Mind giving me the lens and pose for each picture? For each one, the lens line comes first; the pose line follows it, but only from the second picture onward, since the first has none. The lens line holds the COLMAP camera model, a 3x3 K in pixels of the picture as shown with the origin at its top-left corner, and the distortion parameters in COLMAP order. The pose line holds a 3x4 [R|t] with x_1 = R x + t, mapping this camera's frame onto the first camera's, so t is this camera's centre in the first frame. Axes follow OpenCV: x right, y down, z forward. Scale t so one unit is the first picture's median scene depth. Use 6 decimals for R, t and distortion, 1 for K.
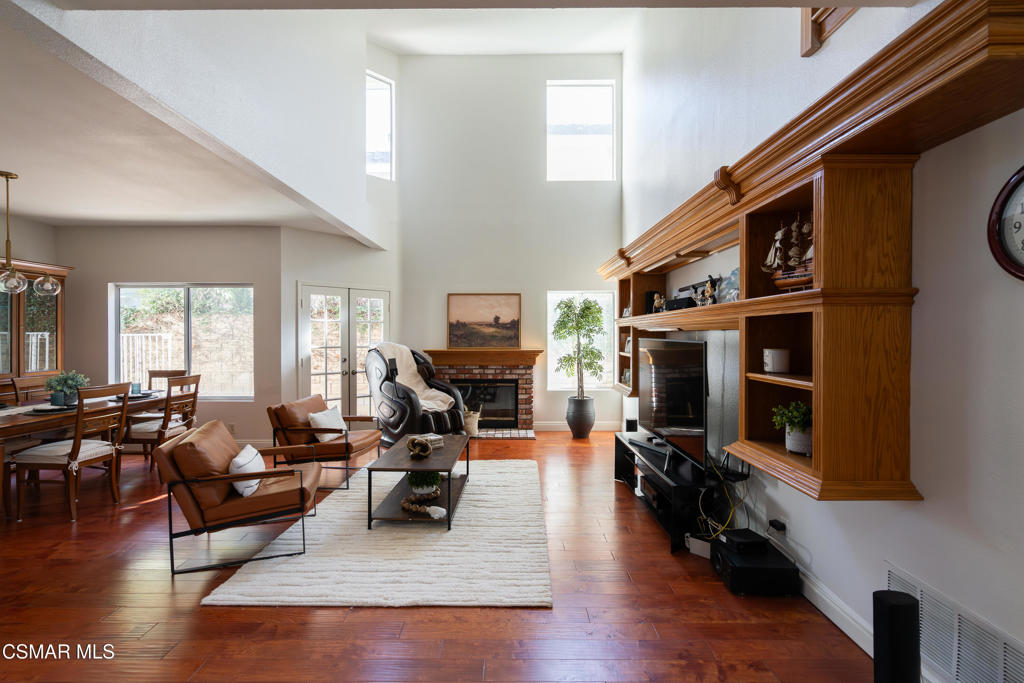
lens RADIAL K [[463.7, 0, 509.6], [0, 463.7, 339.7], [0, 0, 1]] dist [-0.009834, 0.003928]
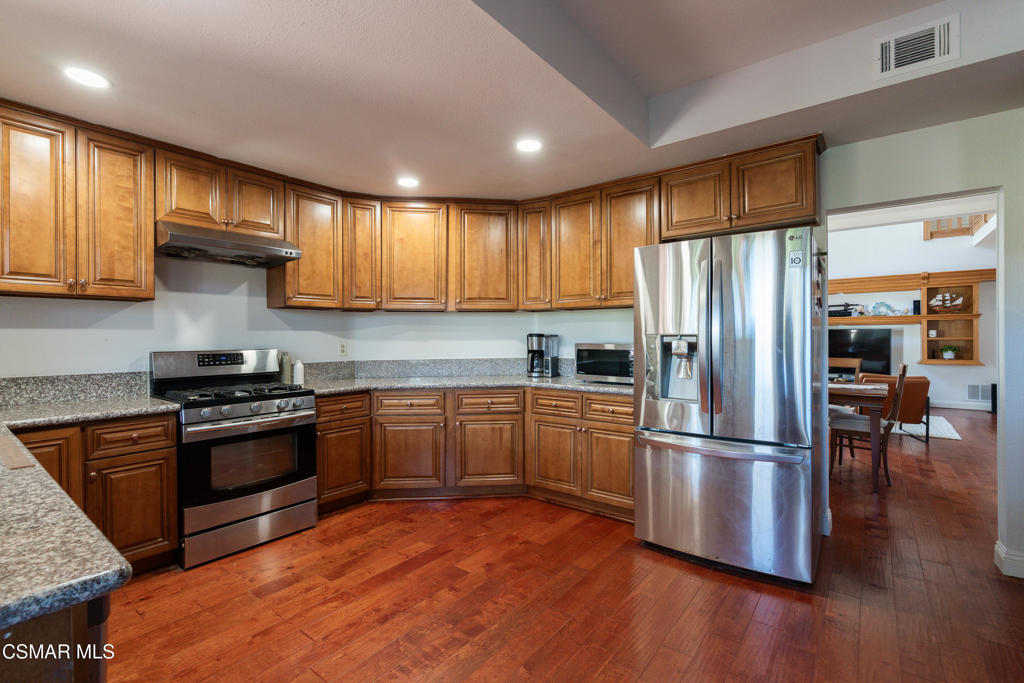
lens RADIAL K [[463.7, 0, 503.8], [0, 463.7, 338.1], [0, 0, 1]] dist [-0.009834, 0.003928]
pose [[0.609291, -0.006518, 0.792920, -1.621838], [0.011672, 0.999932, -0.000749, 0.017494], [-0.792861, 0.009711, 0.609325, 0.595569]]
